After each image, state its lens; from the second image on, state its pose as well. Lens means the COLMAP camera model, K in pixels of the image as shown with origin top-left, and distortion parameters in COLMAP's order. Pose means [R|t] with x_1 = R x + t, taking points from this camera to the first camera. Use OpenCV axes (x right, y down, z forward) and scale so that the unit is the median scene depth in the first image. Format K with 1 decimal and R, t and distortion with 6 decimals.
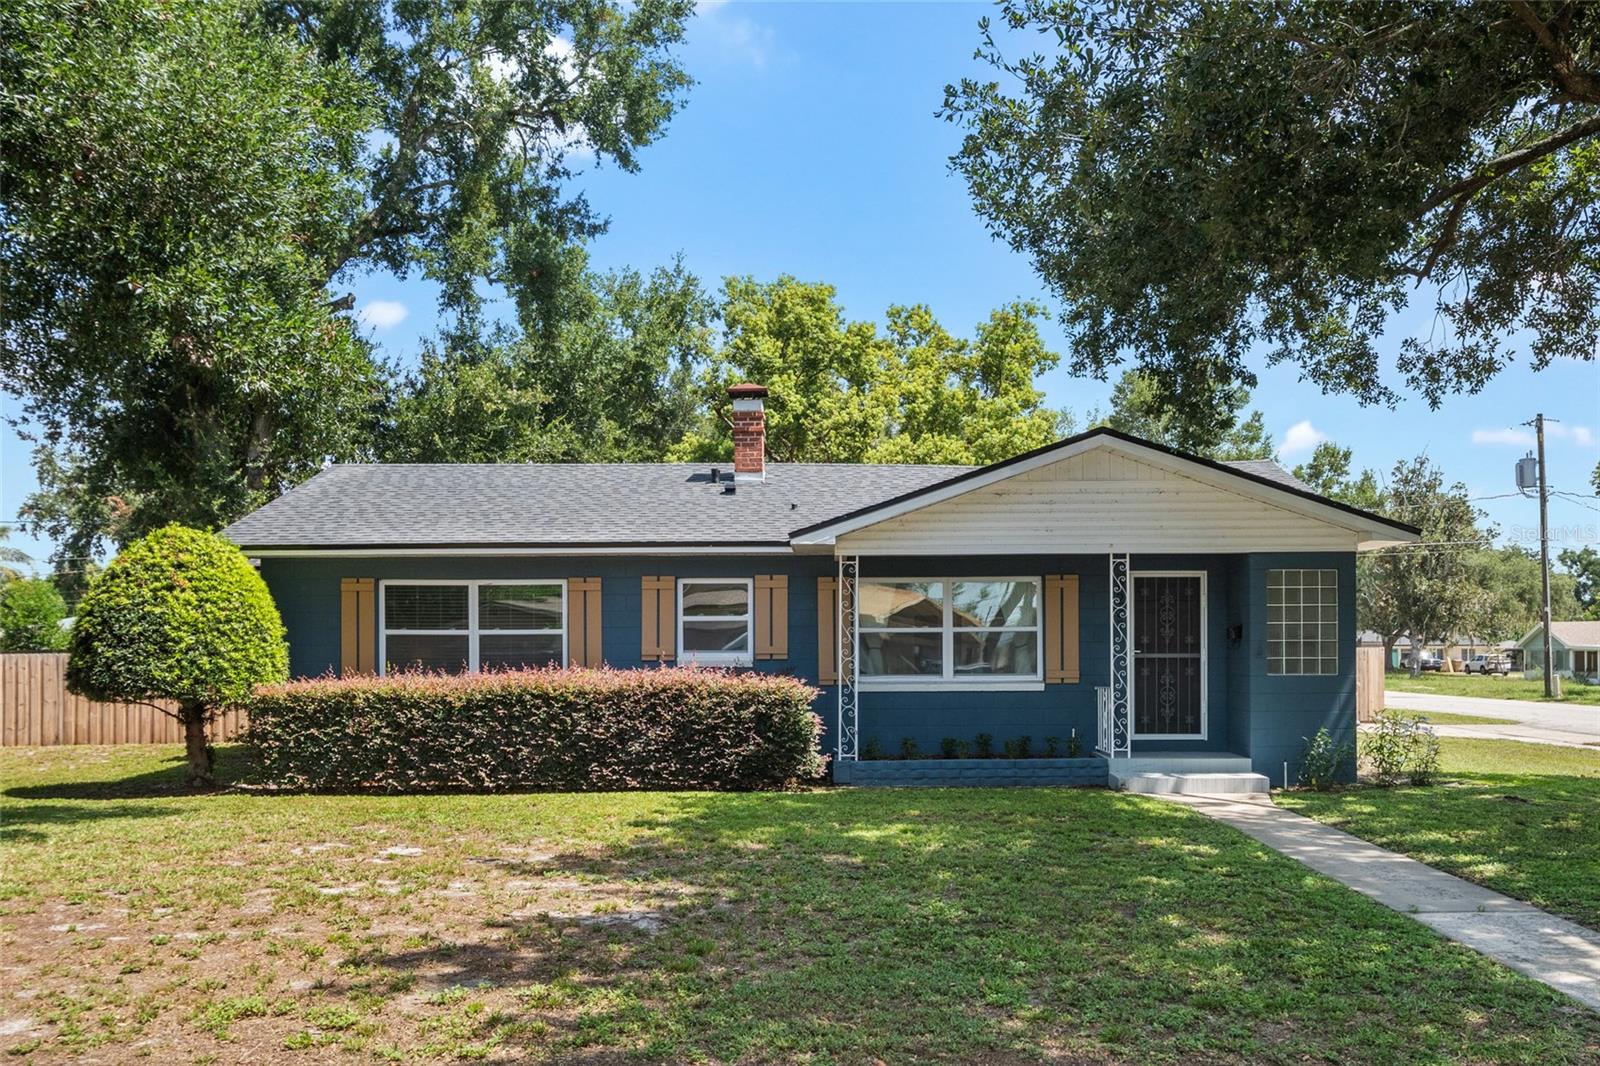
lens RADIAL K [[1372.8, 0, 815.4], [0, 1372.8, 637.7], [0, 0, 1]] dist [0.000174, -0.018009]
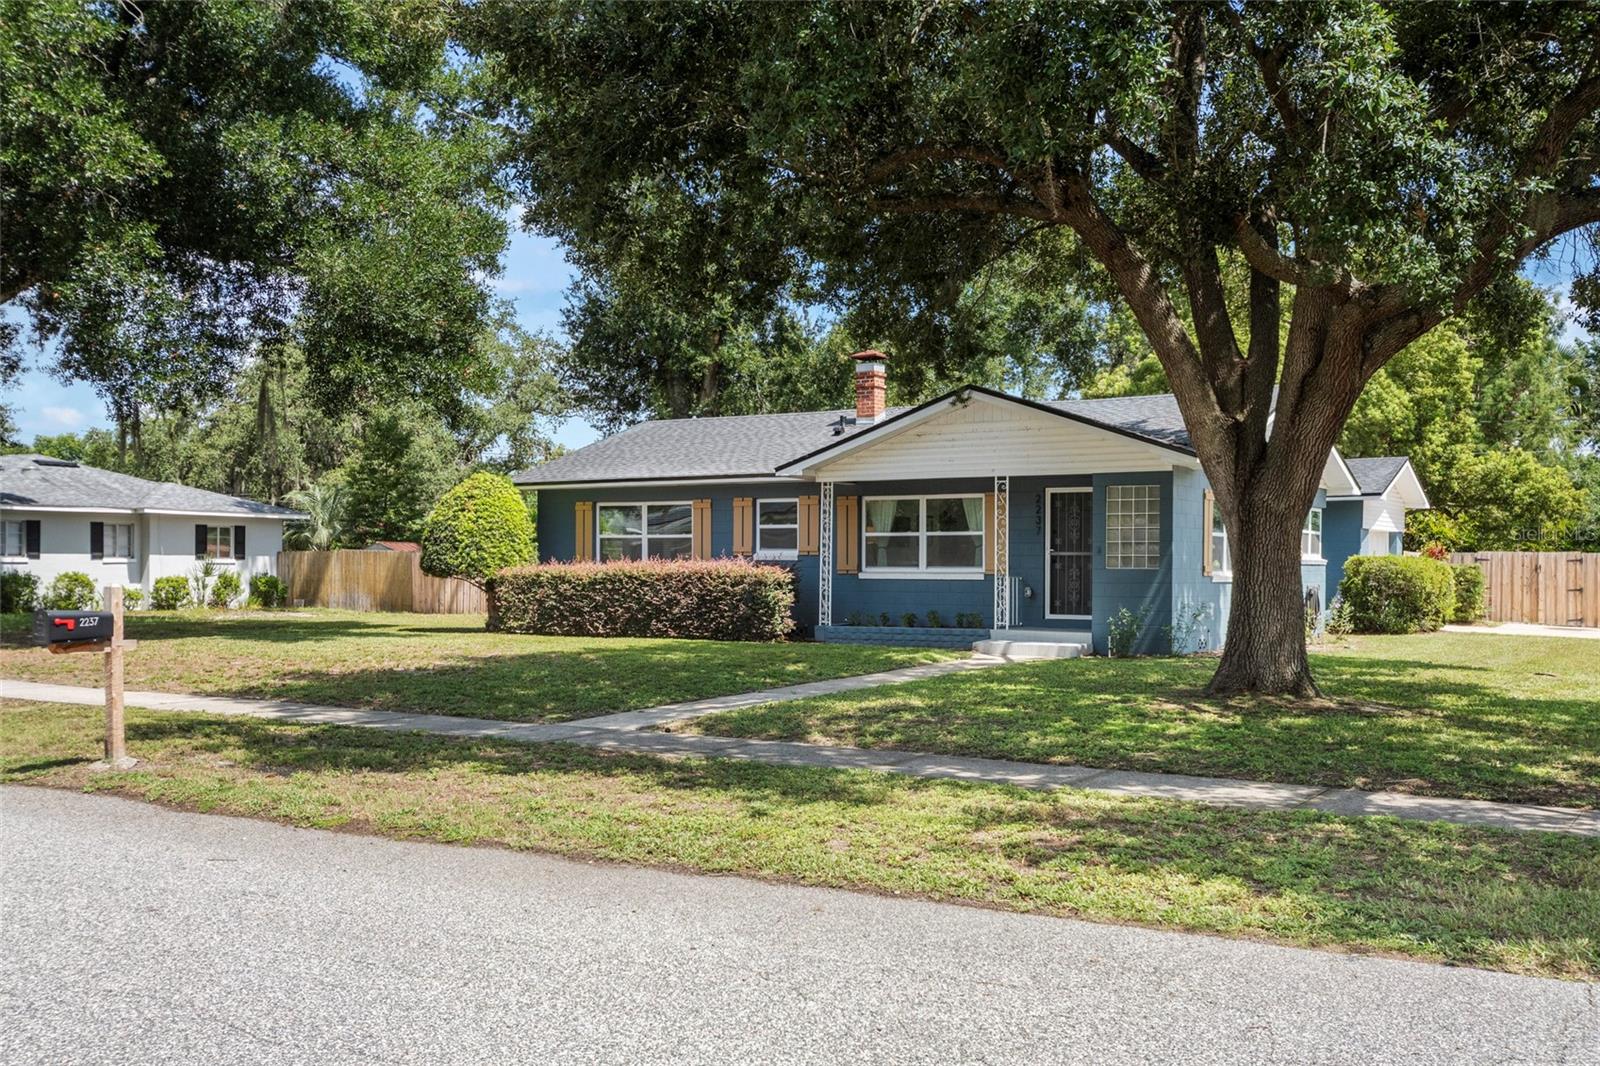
lens RADIAL K [[1448.1, 0, 802.0], [0, 1448.1, 535.2], [0, 0, 1]] dist [0.018809, 0.004657]
pose [[0.853665, -0.001812, -0.520820, 0.770118], [-0.000581, 0.999990, -0.004432, 0.002072], [0.520822, 0.004086, 0.853655, -0.292532]]
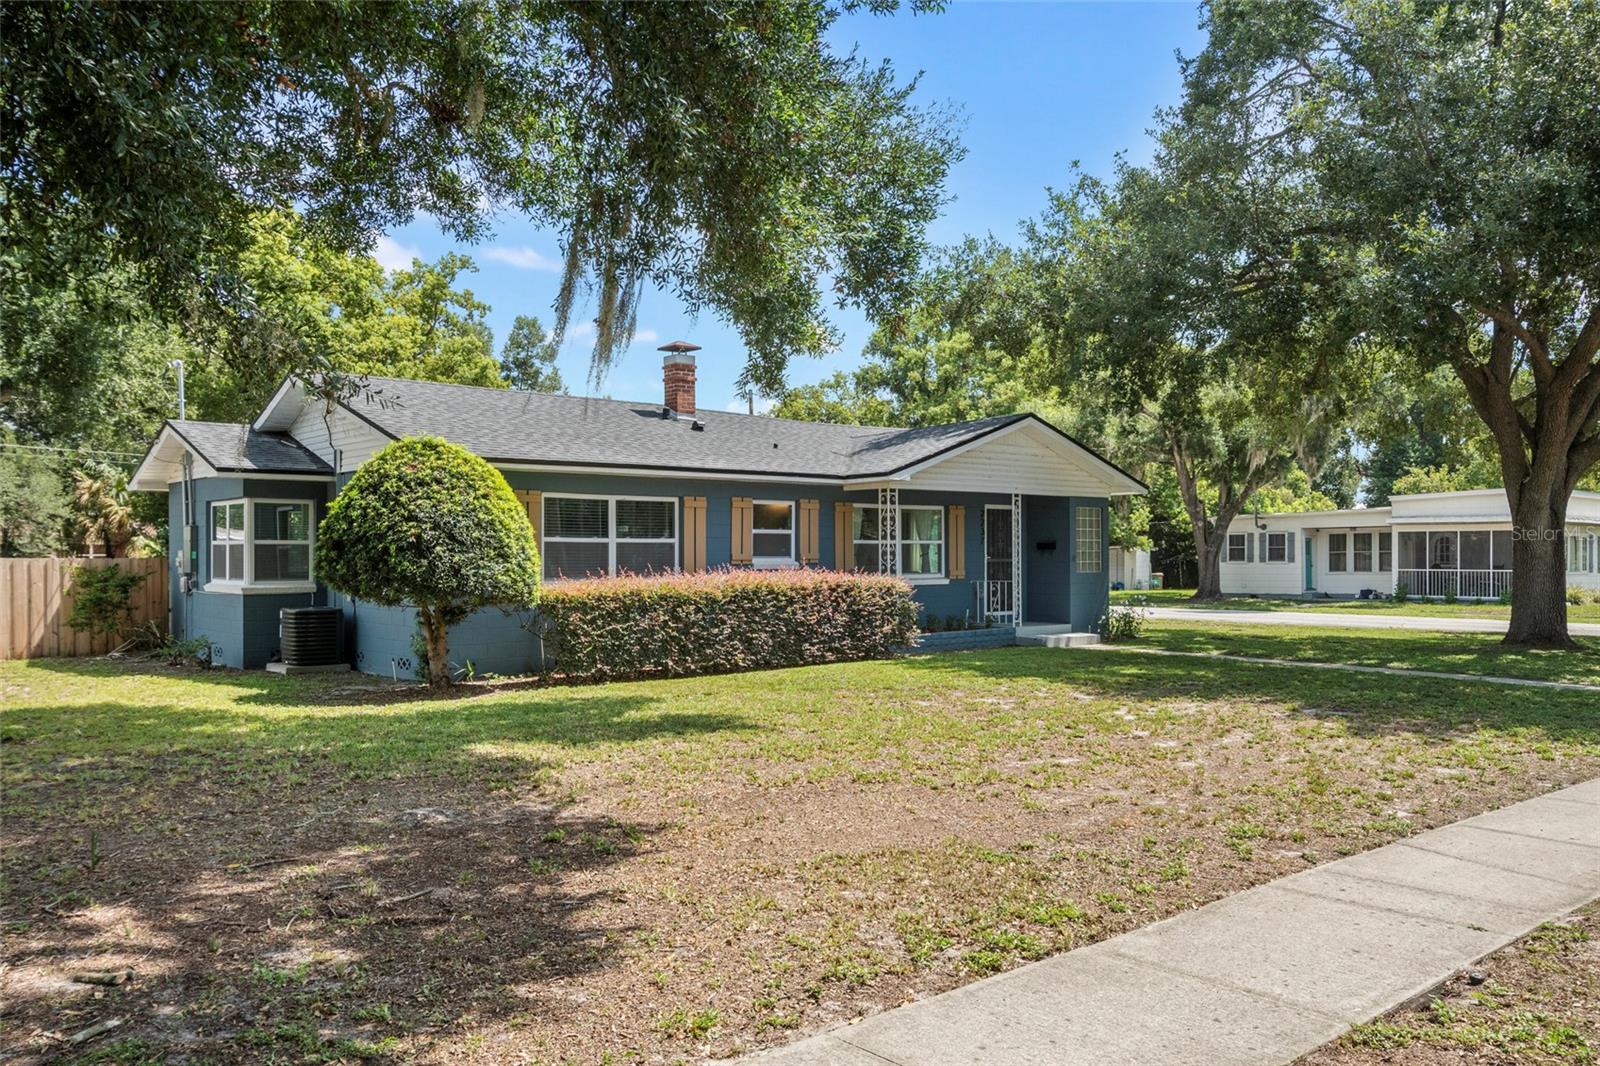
lens RADIAL K [[1235.1, 0, 791.4], [0, 1235.1, 529.2], [0, 0, 1]] dist [0.001255, 0.000140]
pose [[0.748884, 0.016161, 0.662504, -0.862237], [-0.004632, 0.999806, -0.019154, 0.005906], [-0.662685, 0.011276, 0.748814, 0.129043]]
